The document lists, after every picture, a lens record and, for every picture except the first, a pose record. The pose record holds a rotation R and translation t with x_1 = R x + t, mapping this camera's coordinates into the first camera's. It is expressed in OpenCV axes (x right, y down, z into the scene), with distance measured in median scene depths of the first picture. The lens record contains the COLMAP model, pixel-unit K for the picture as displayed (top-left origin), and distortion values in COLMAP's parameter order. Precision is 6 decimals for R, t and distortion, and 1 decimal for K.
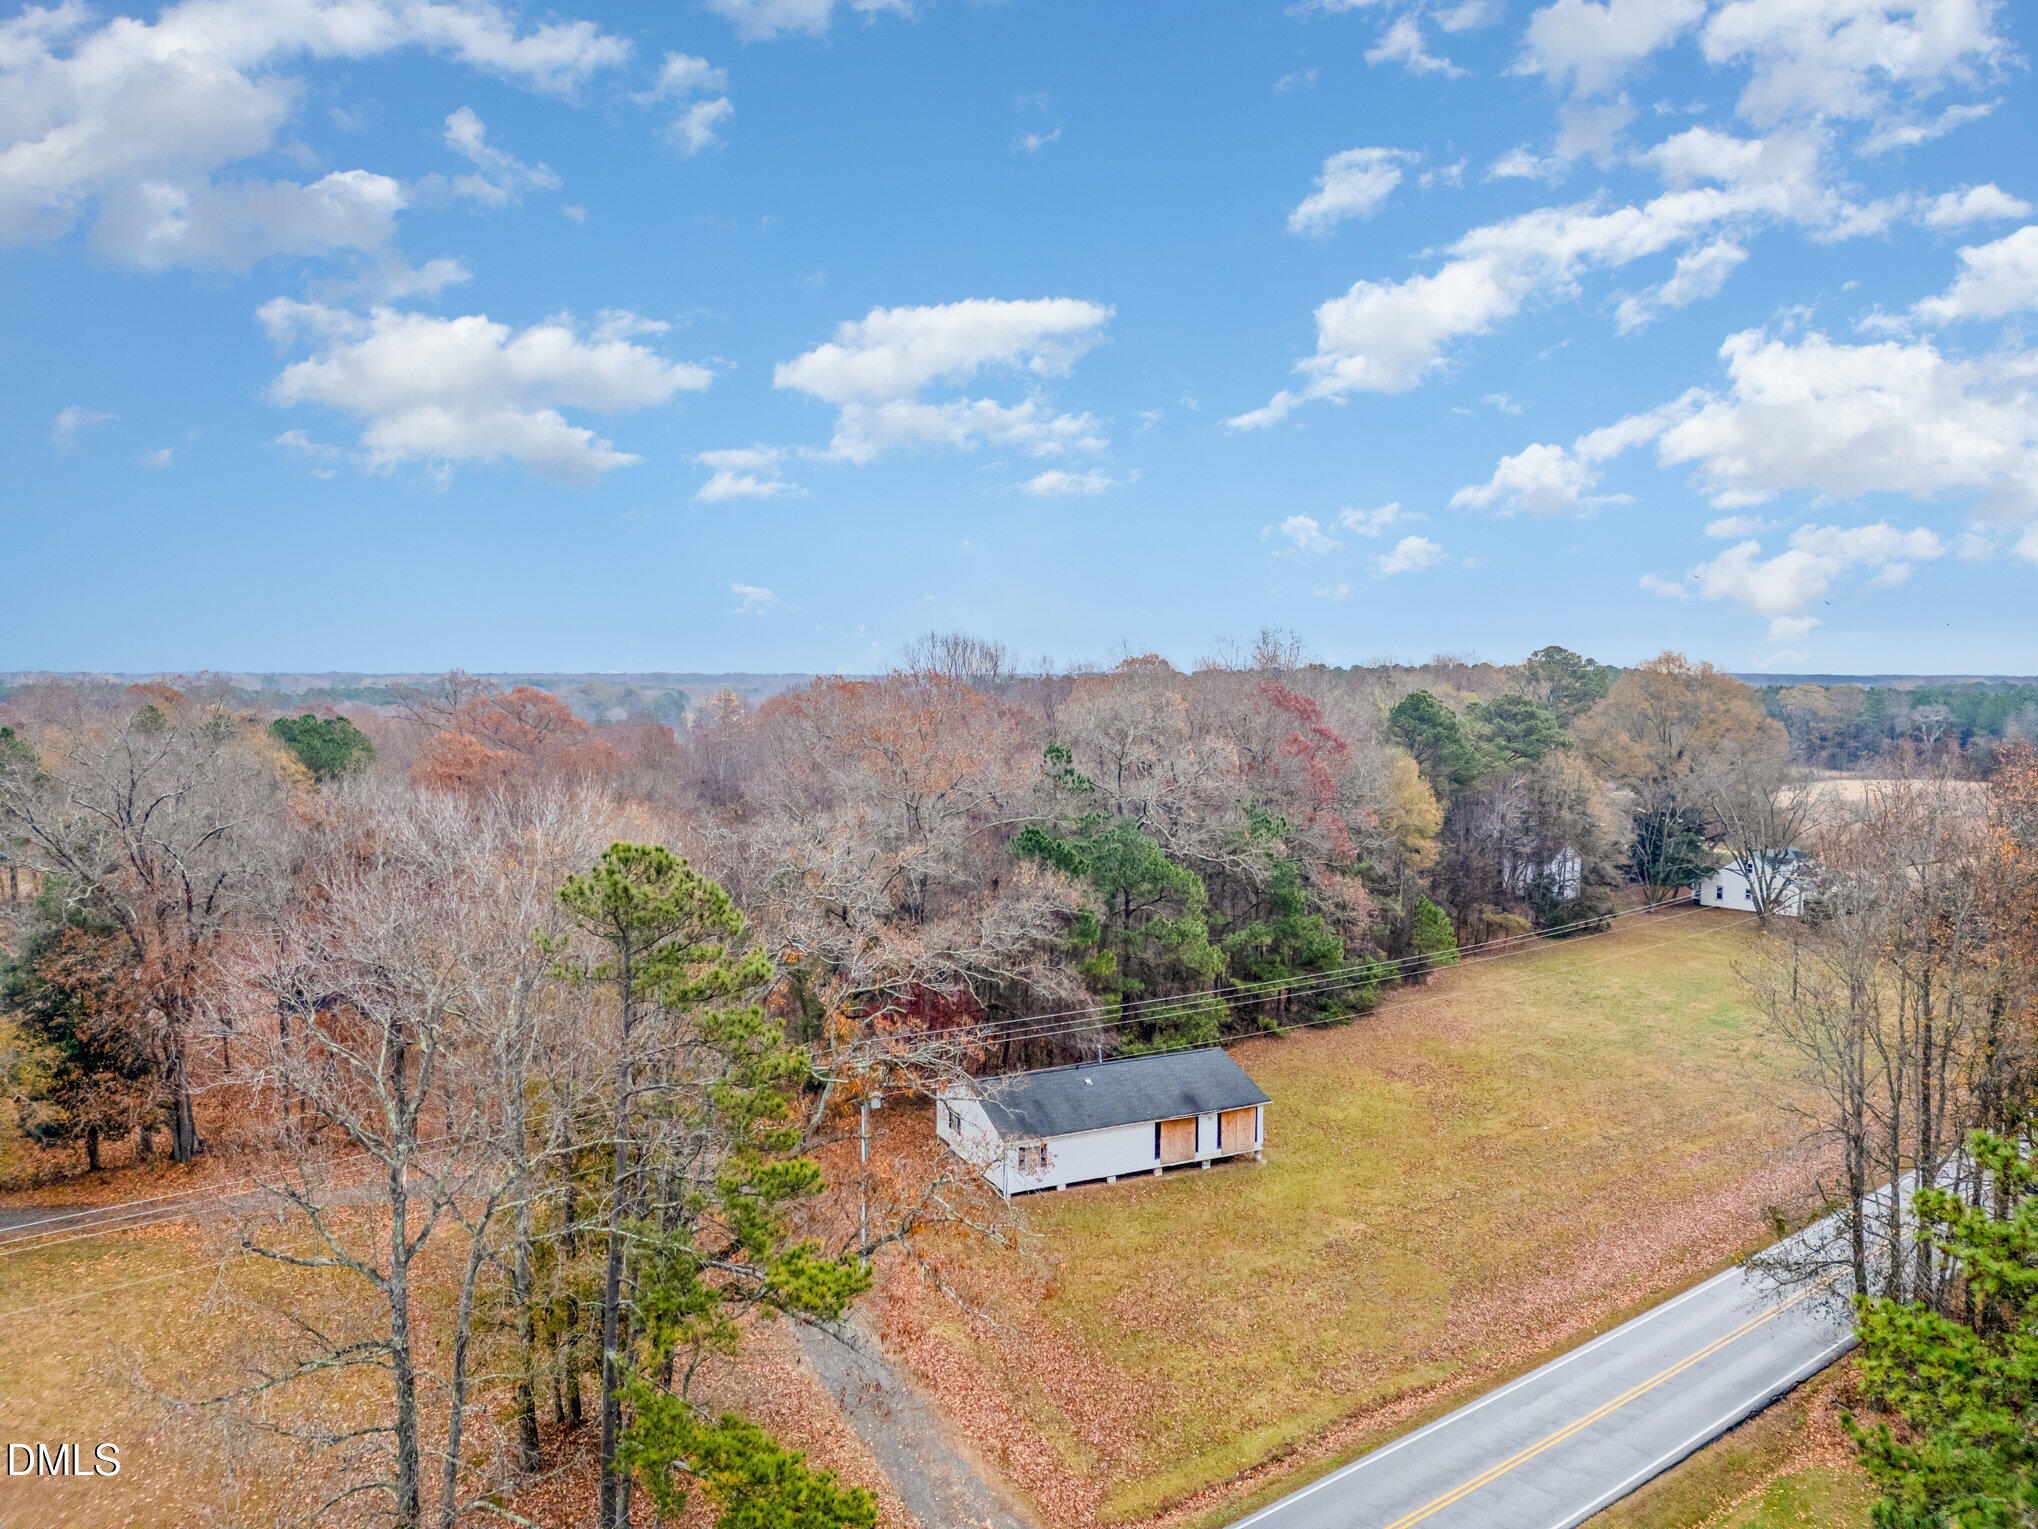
lens RADIAL K [[1408.2, 0, 1012.1], [0, 1408.2, 766.5], [0, 0, 1]] dist [0.072162, -0.065691]
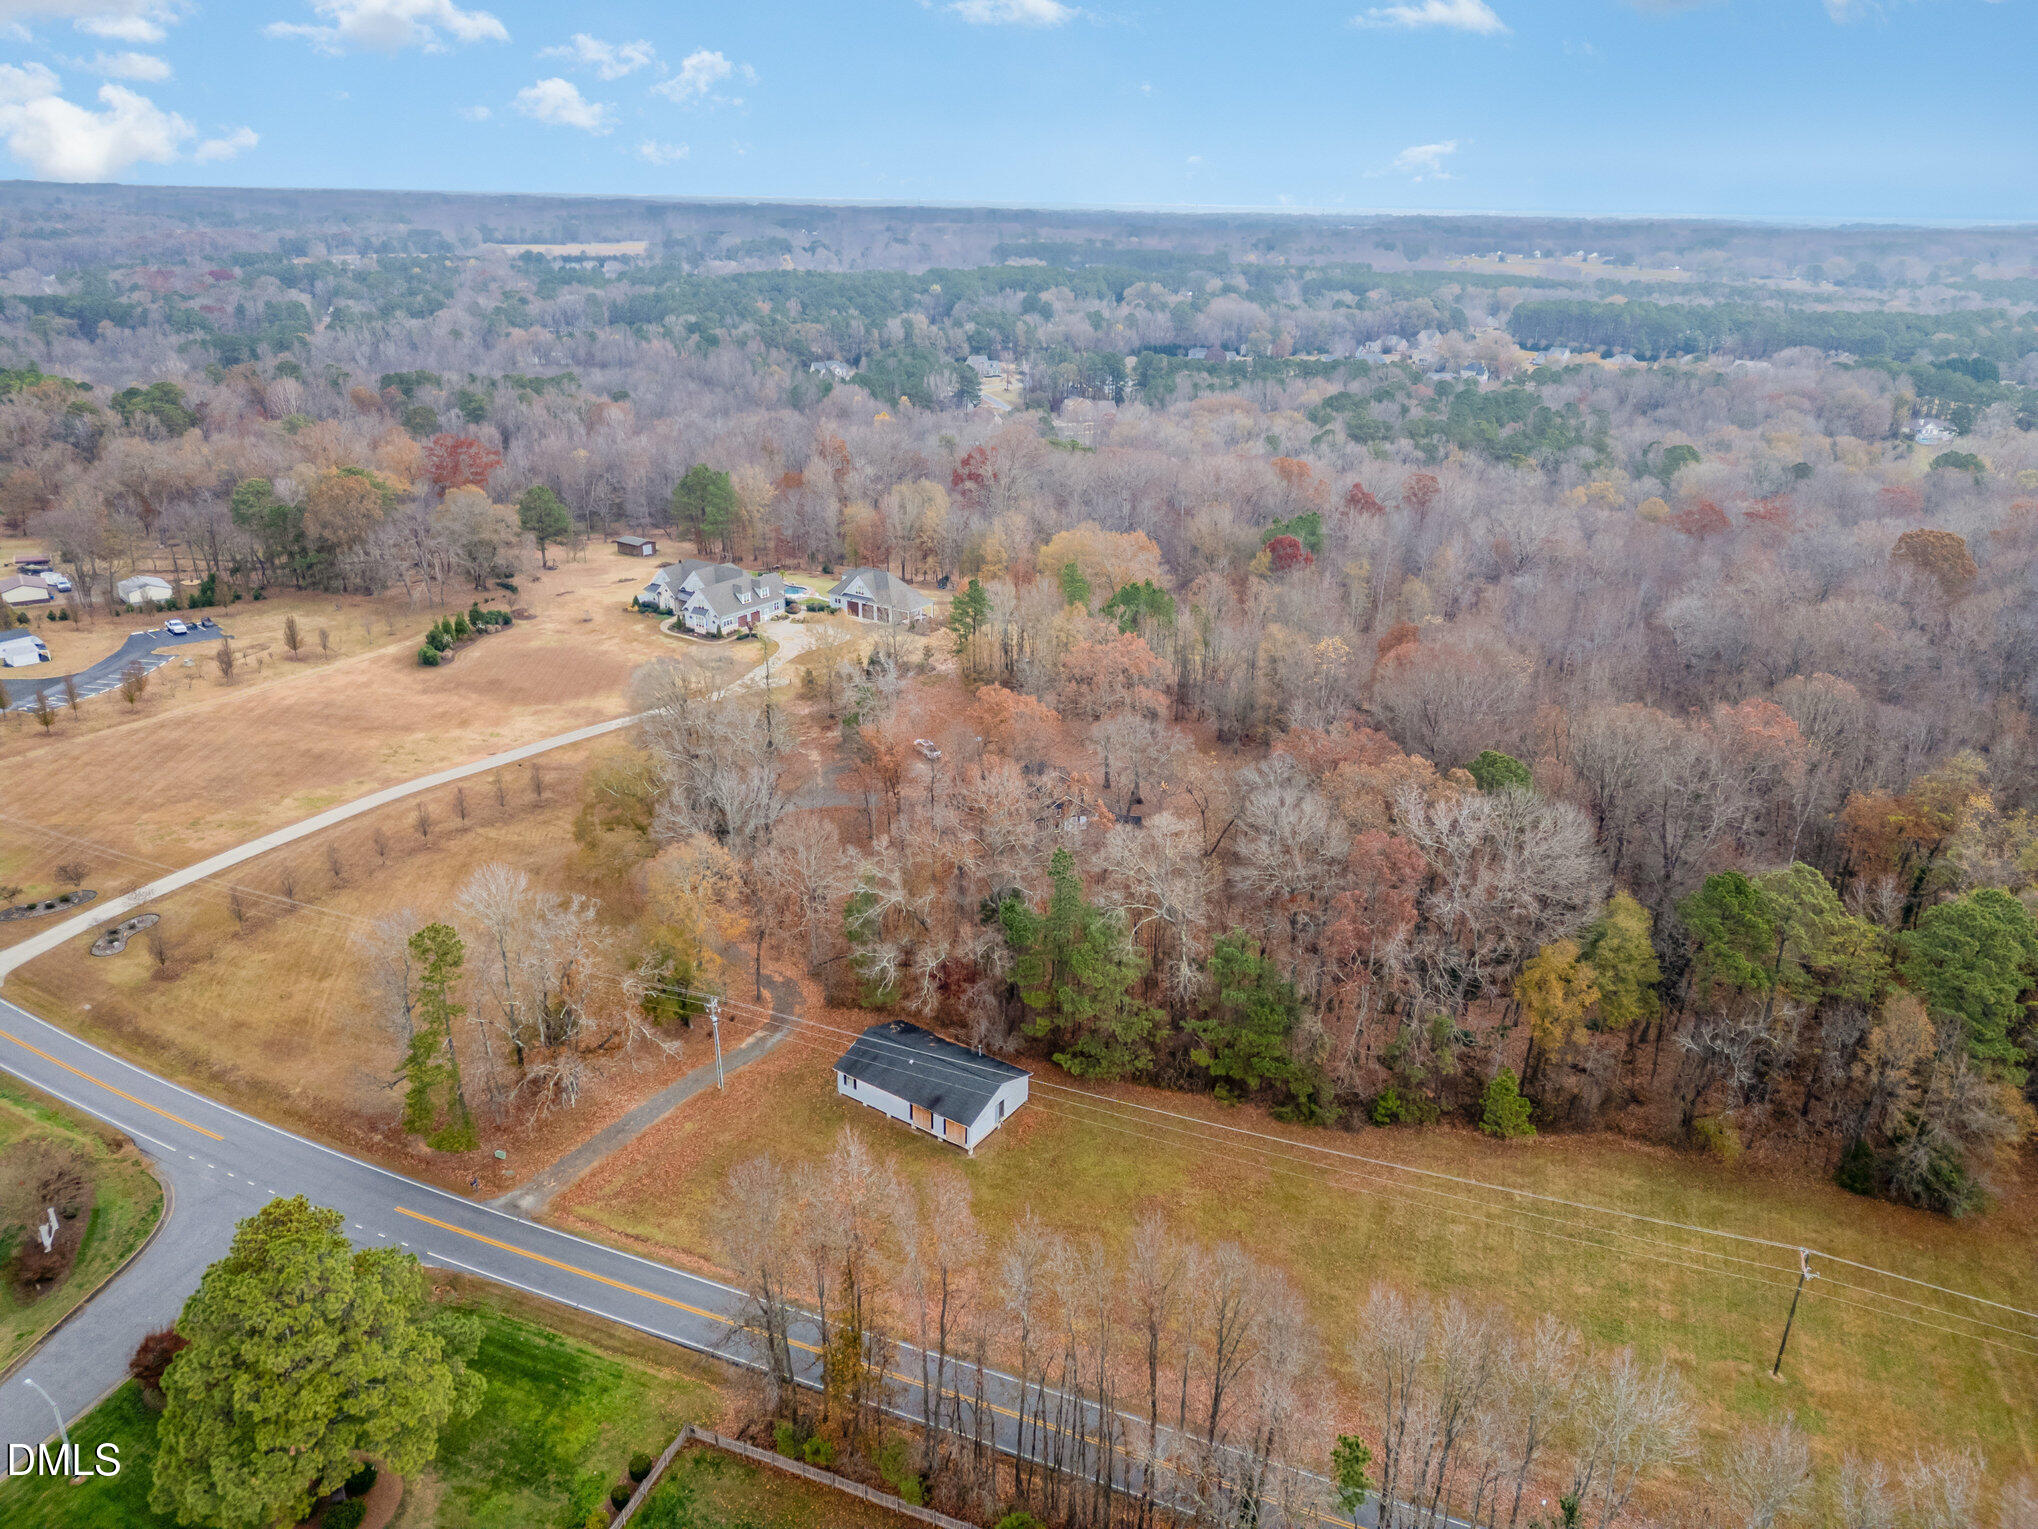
lens RADIAL K [[1408.2, 0, 1022.1], [0, 1408.2, 765.3], [0, 0, 1]] dist [0.072162, -0.065691]
pose [[0.508836, 0.323776, -0.797656, 1.358653], [-0.075183, 0.939750, 0.333494, -0.691775], [0.857574, -0.109723, 0.502521, 0.283701]]
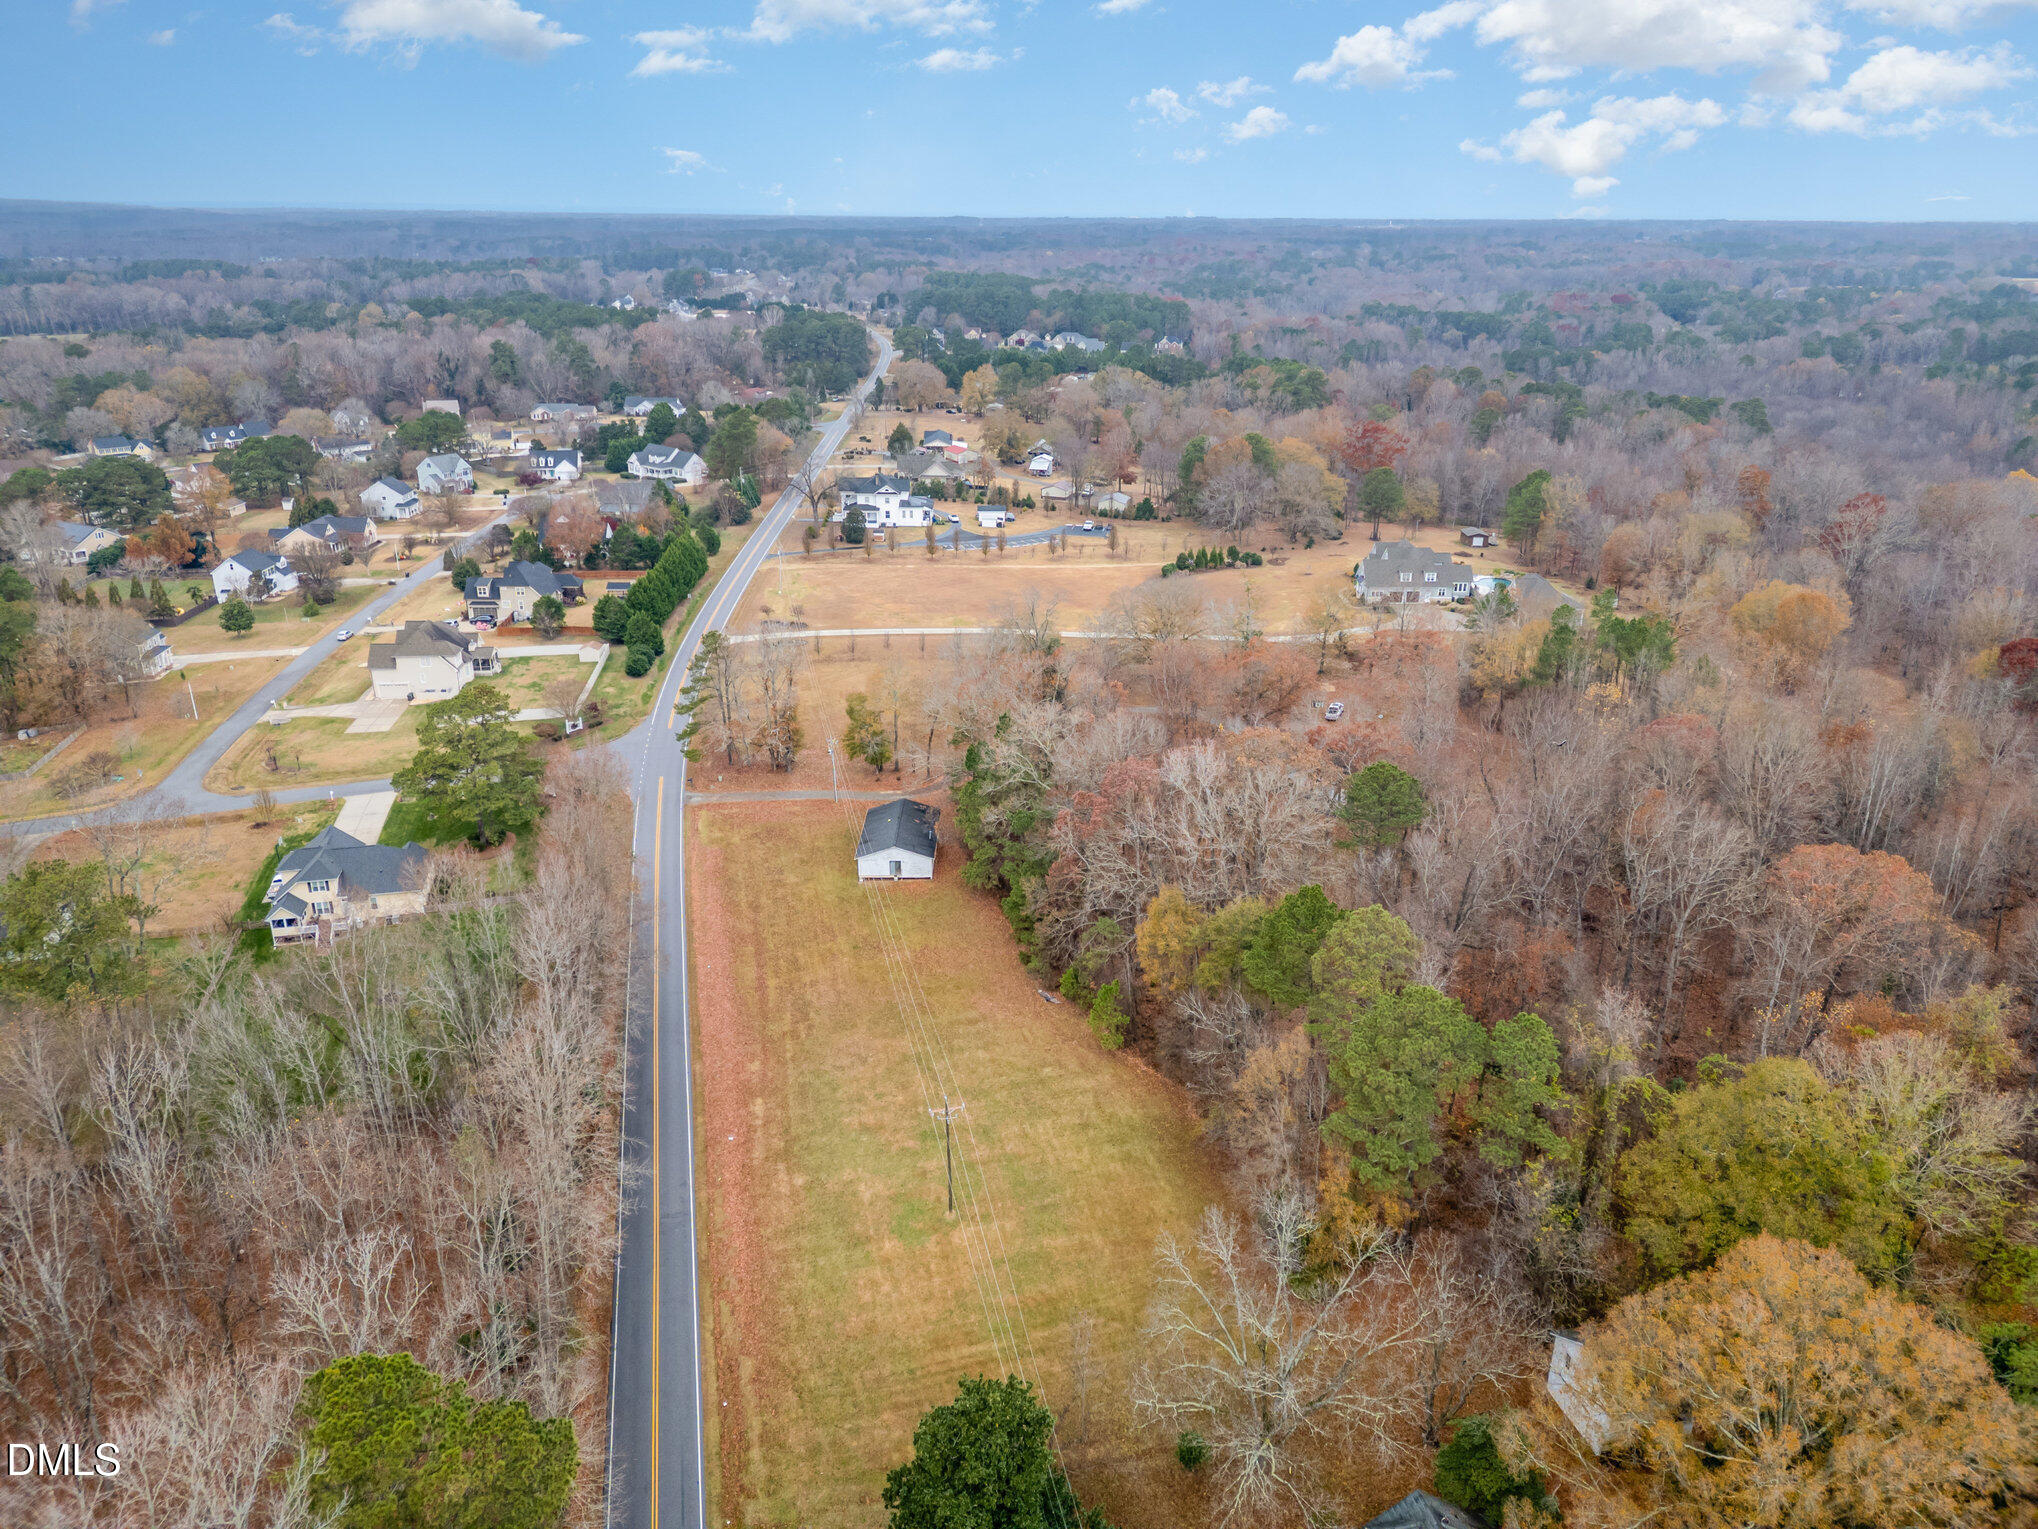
lens RADIAL K [[1408.2, 0, 1021.9], [0, 1408.2, 758.3], [0, 0, 1]] dist [0.072162, -0.065691]
pose [[-0.427672, 0.316337, -0.846775, 1.934629], [-0.069497, 0.922487, 0.379721, -0.795471], [0.901258, 0.221244, -0.372538, 2.044273]]
